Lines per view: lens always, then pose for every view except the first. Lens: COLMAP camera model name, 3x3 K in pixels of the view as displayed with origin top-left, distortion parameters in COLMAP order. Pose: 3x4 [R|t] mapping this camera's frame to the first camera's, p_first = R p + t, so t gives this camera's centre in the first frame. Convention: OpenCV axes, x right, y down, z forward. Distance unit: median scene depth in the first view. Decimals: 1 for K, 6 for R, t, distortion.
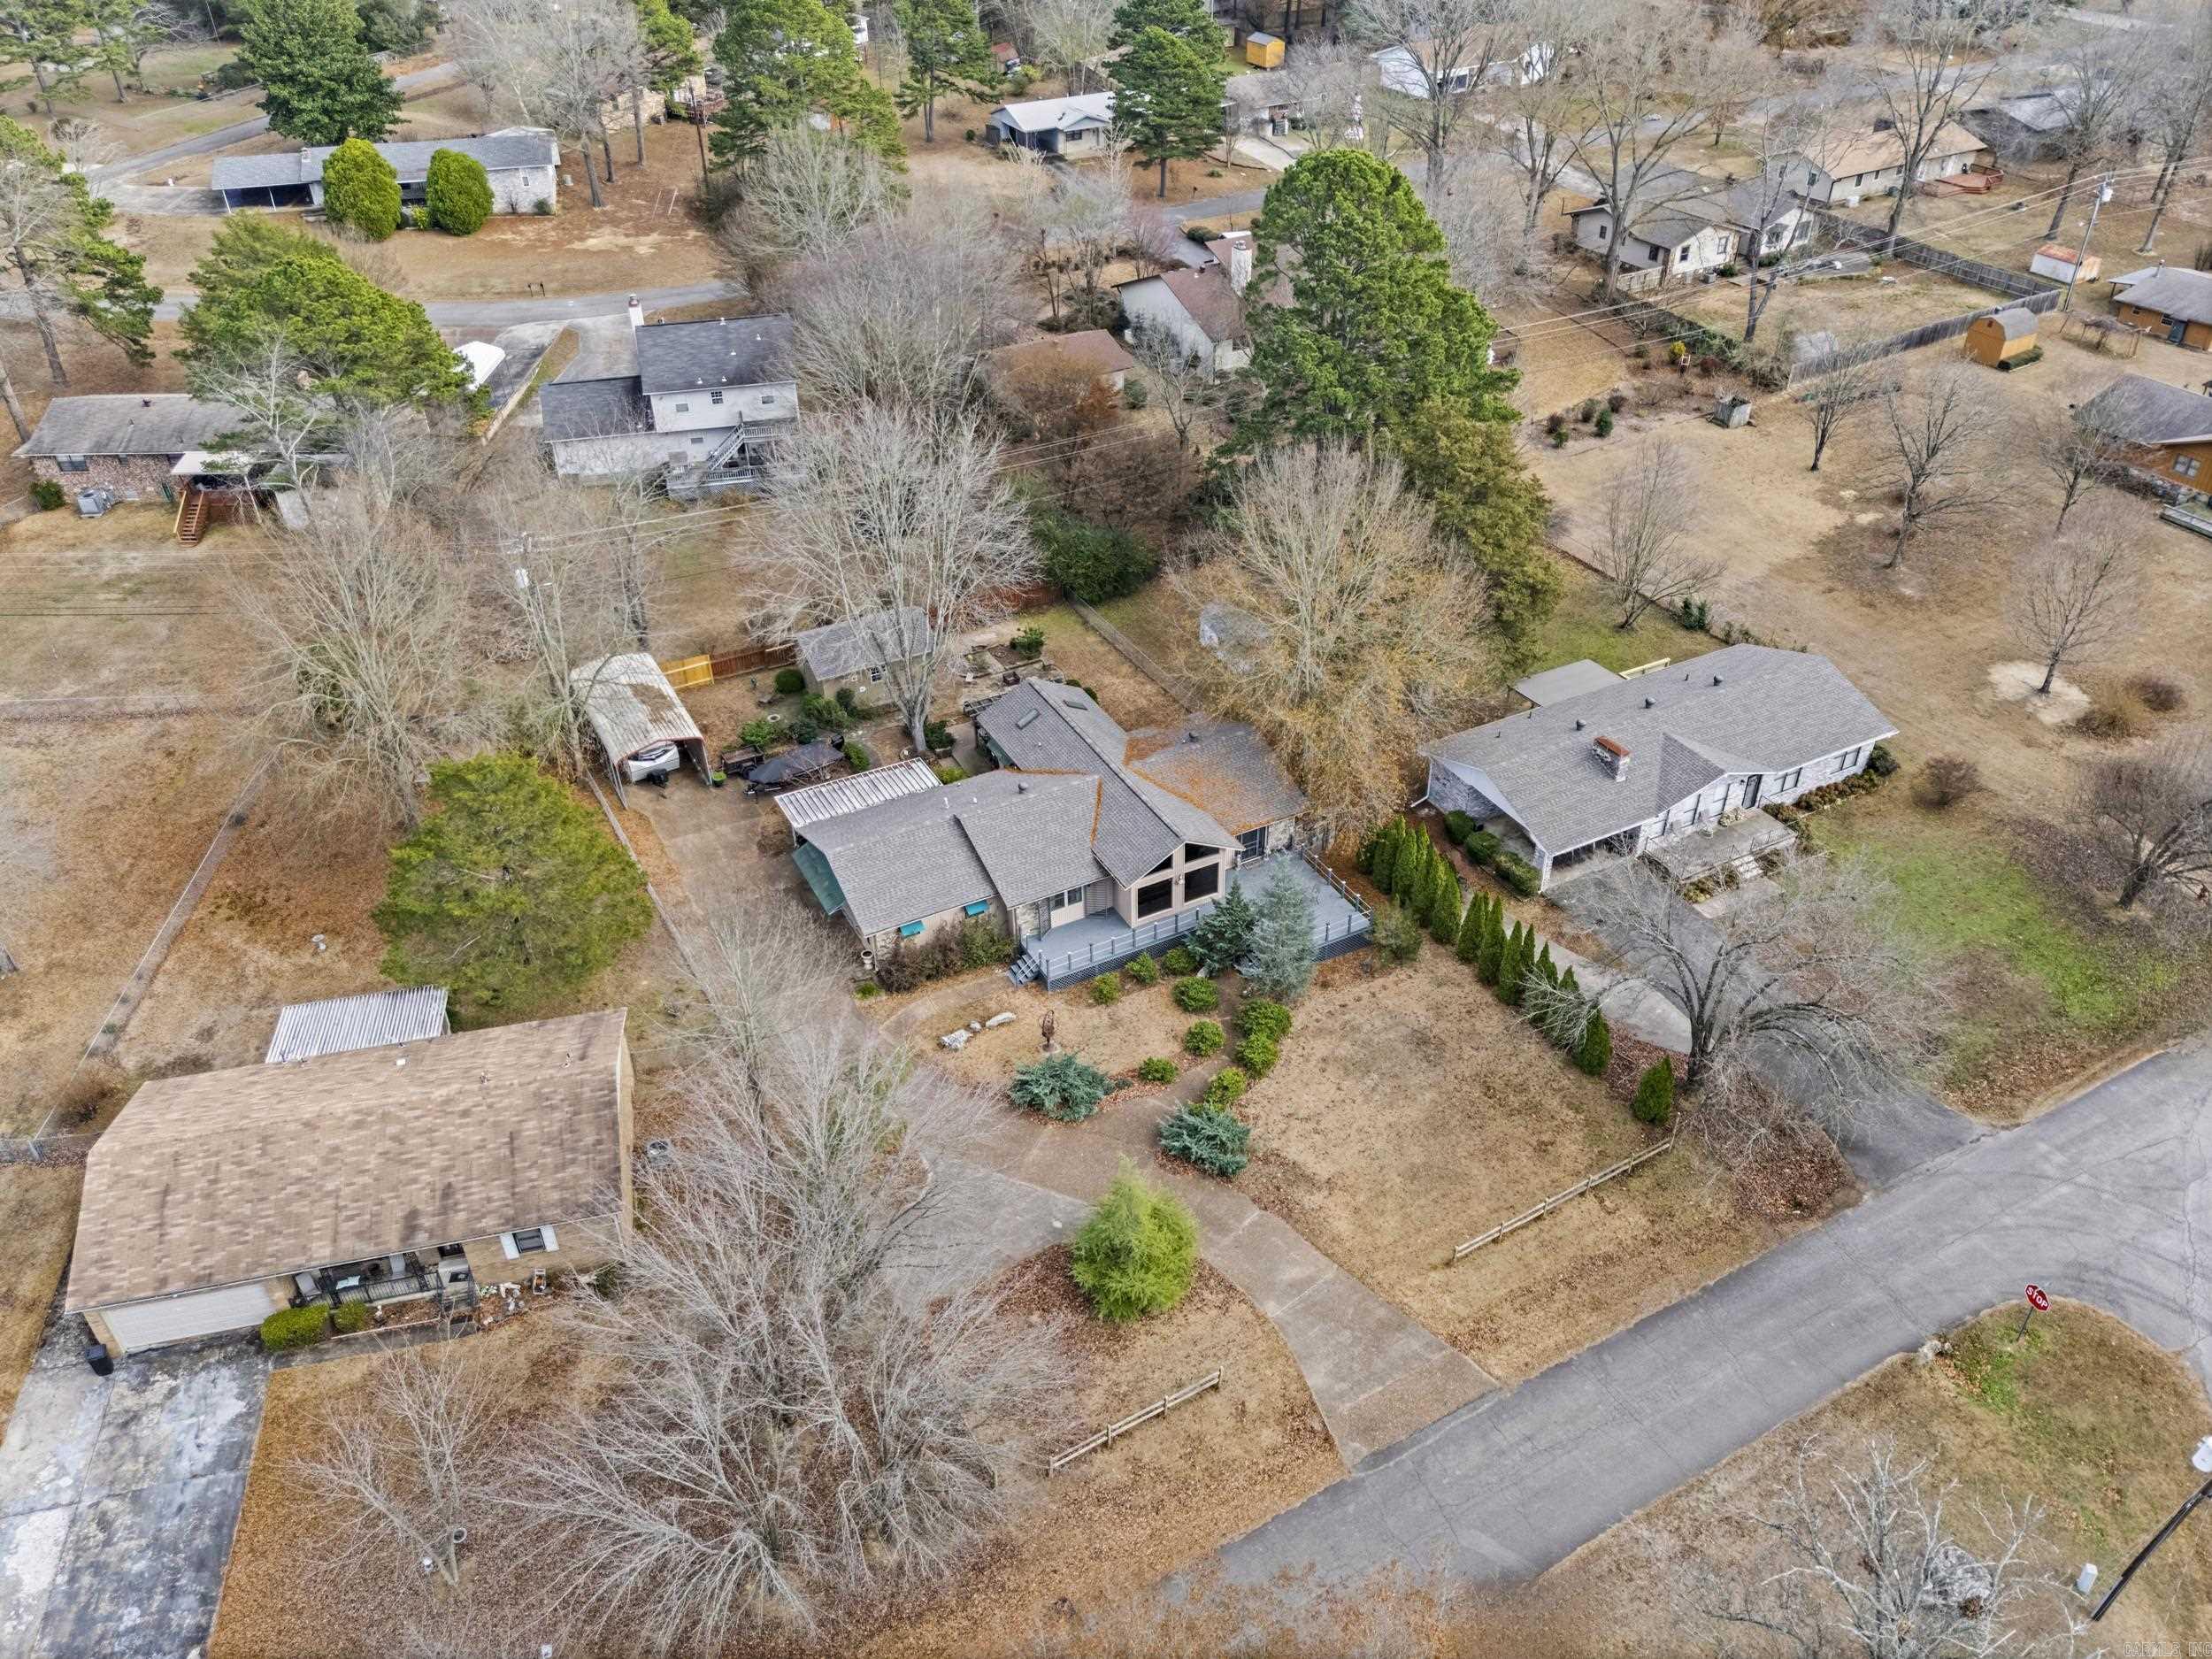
lens RADIAL K [[1637.7, 0, 1102.4], [0, 1637.7, 837.5], [0, 0, 1]] dist [0.037528, -0.019385]
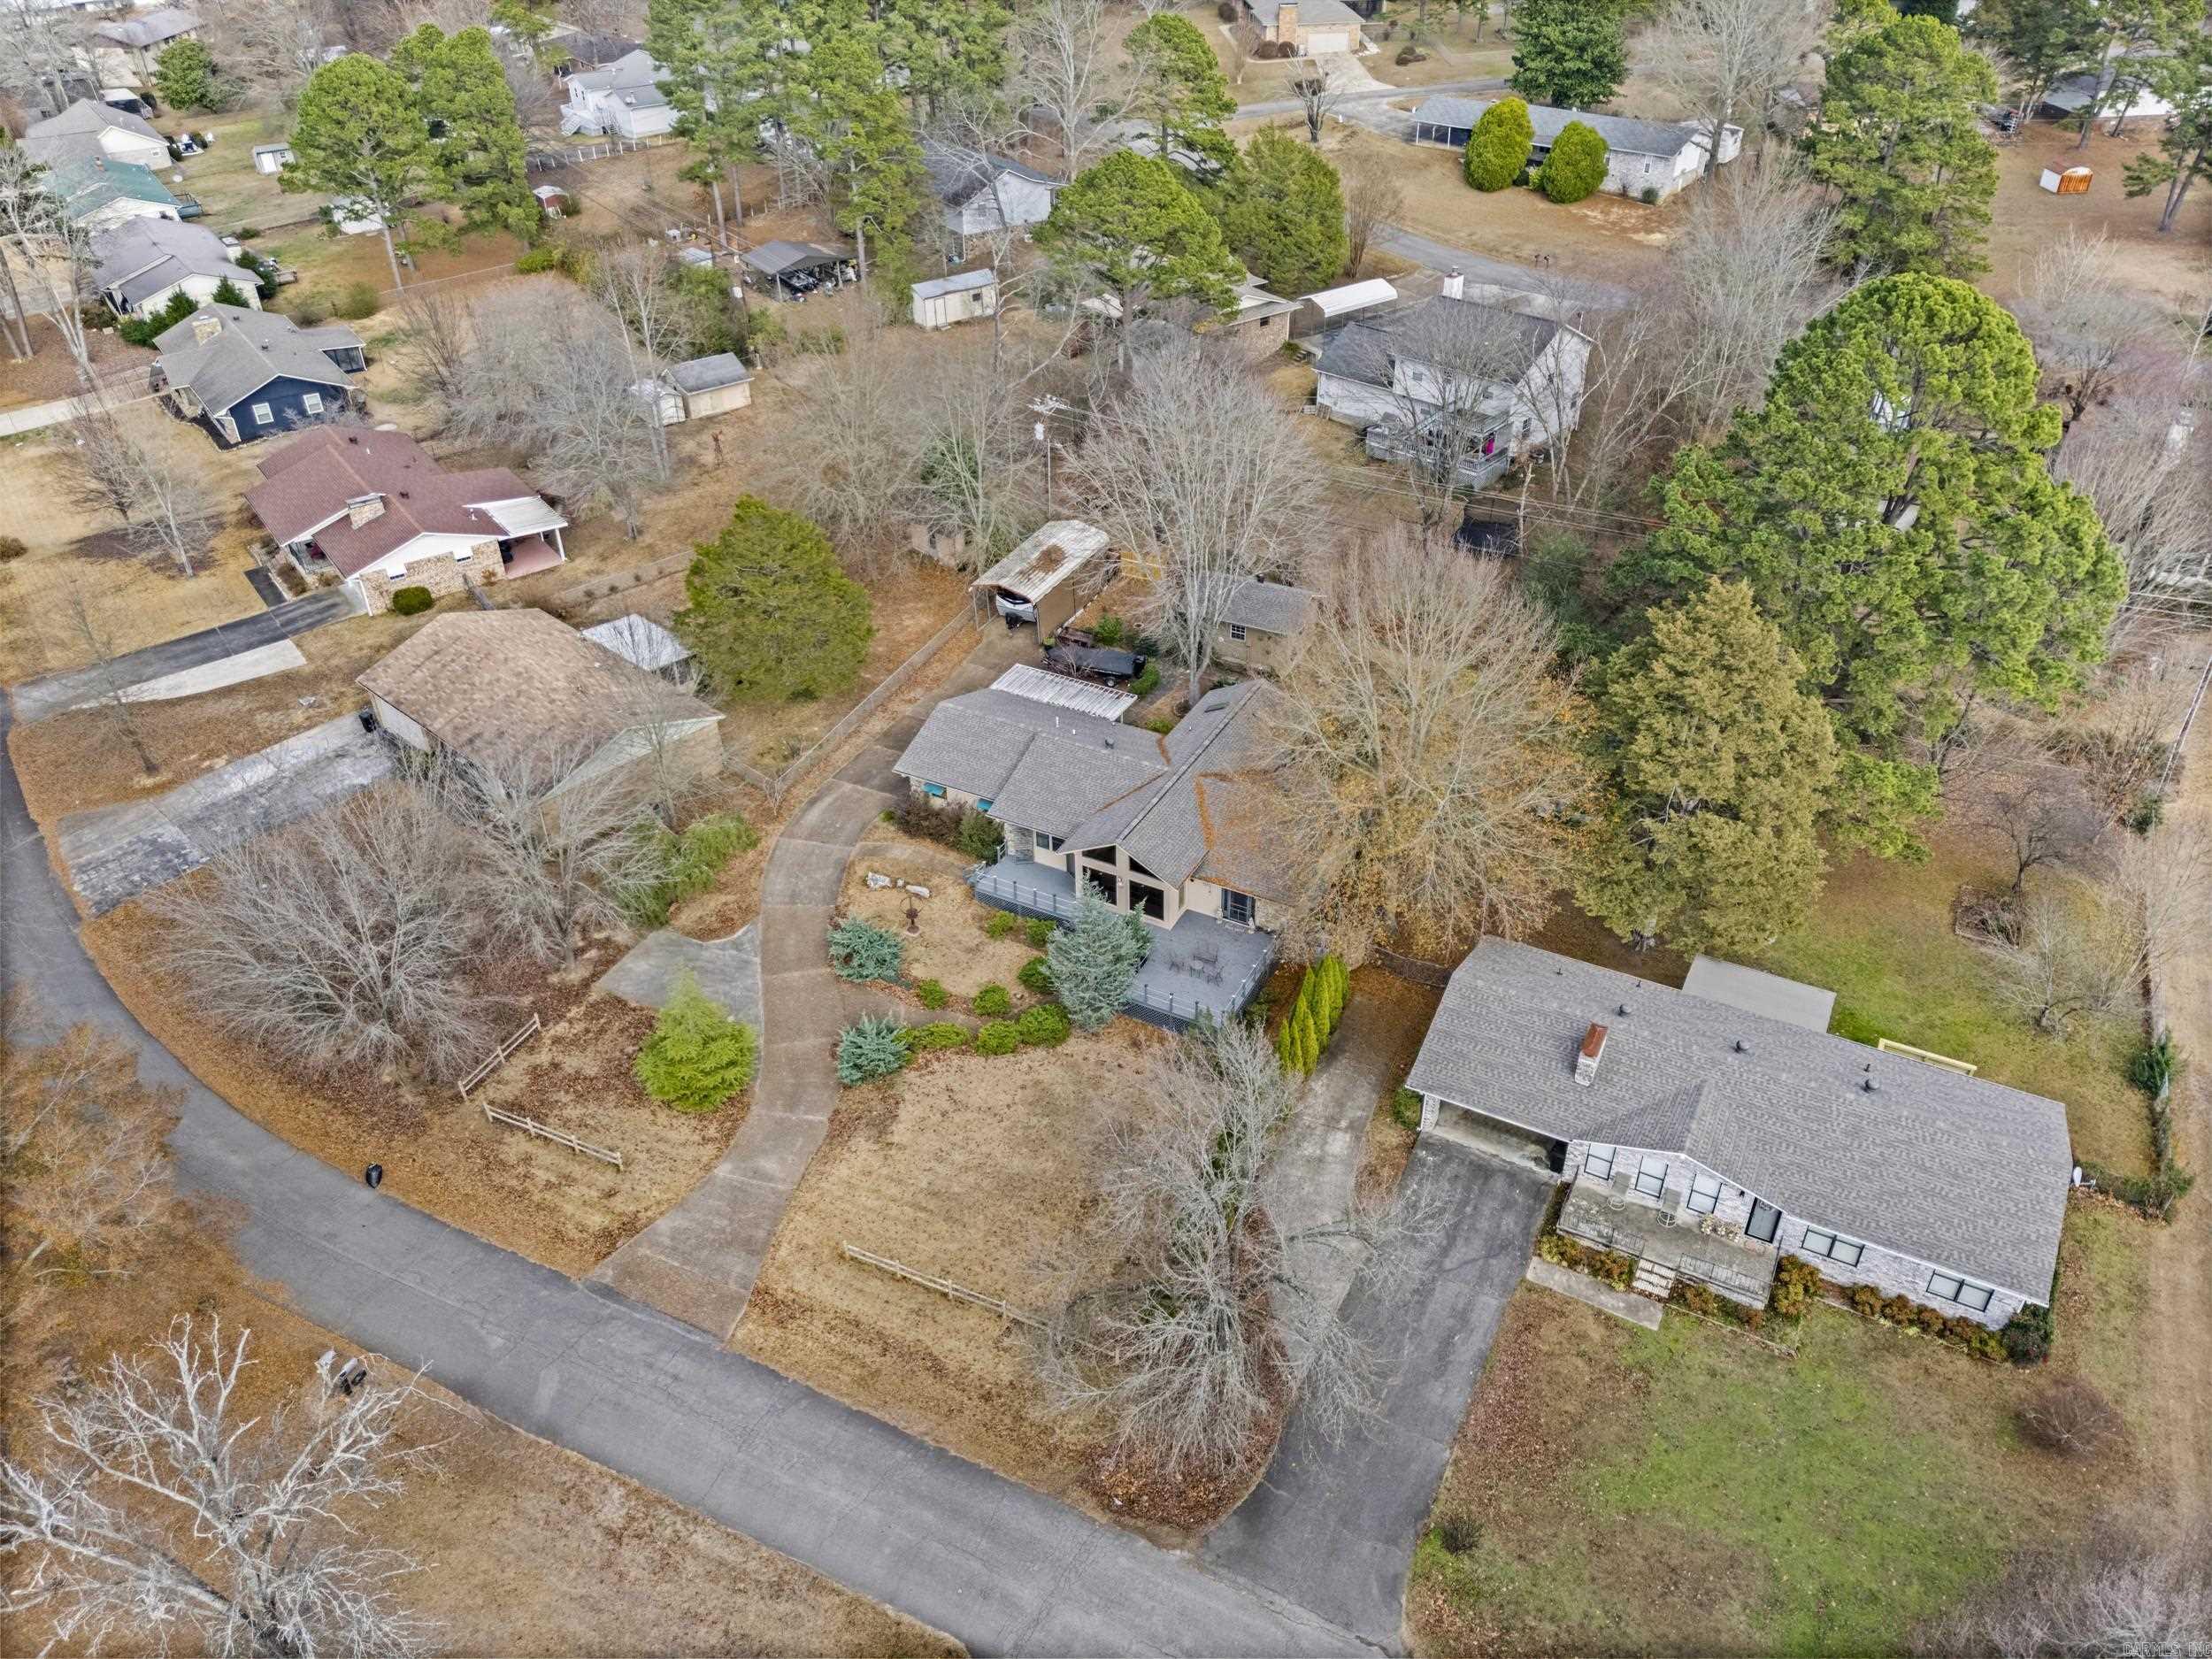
lens RADIAL K [[1637.7, 0, 1106.0], [0, 1637.7, 817.9], [0, 0, 1]] dist [0.037528, -0.019385]
pose [[0.567661, 0.477999, -0.670282, 0.758763], [-0.480776, 0.853397, 0.201416, -0.223975], [0.668293, 0.207919, 0.714251, 0.293930]]
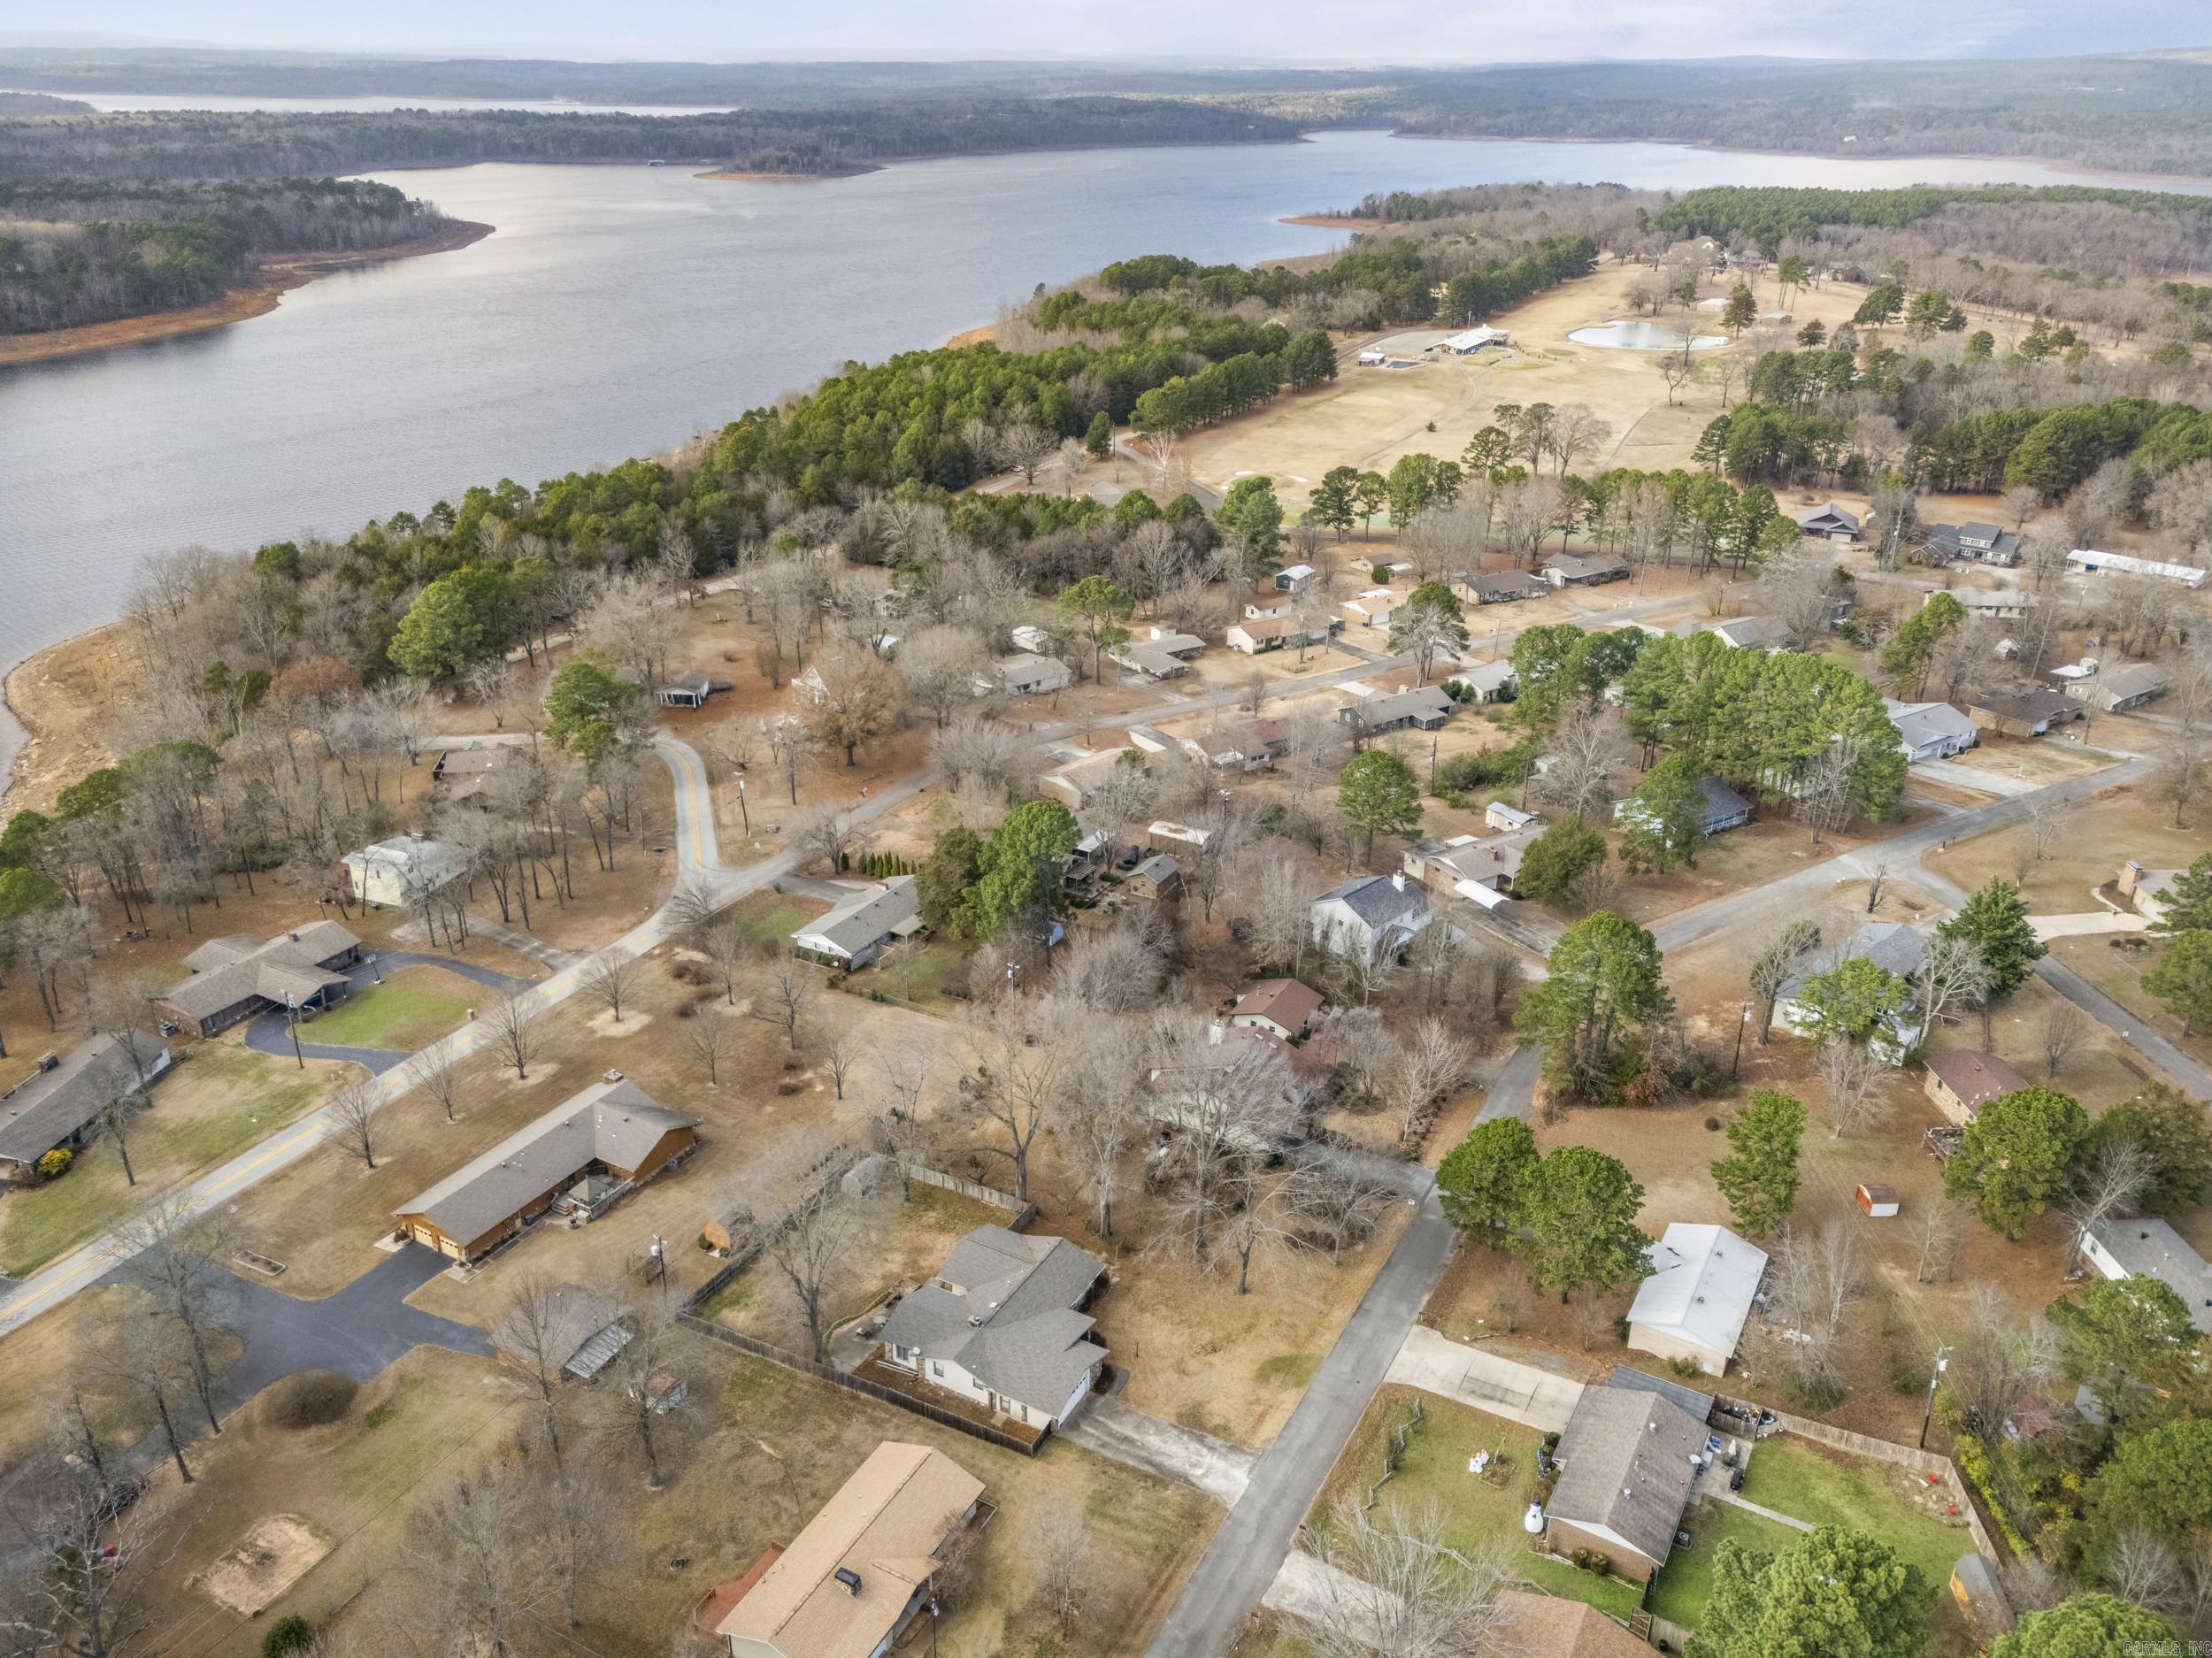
lens RADIAL K [[1637.6, 0, 1110.9], [0, 1637.6, 835.0], [0, 0, 1]] dist [0.037528, -0.019385]
pose [[-0.848536, 0.224340, -0.479227, 1.582413], [-0.305213, 0.532316, 0.789611, -3.003300], [0.432241, 0.816279, -0.383217, 2.614687]]
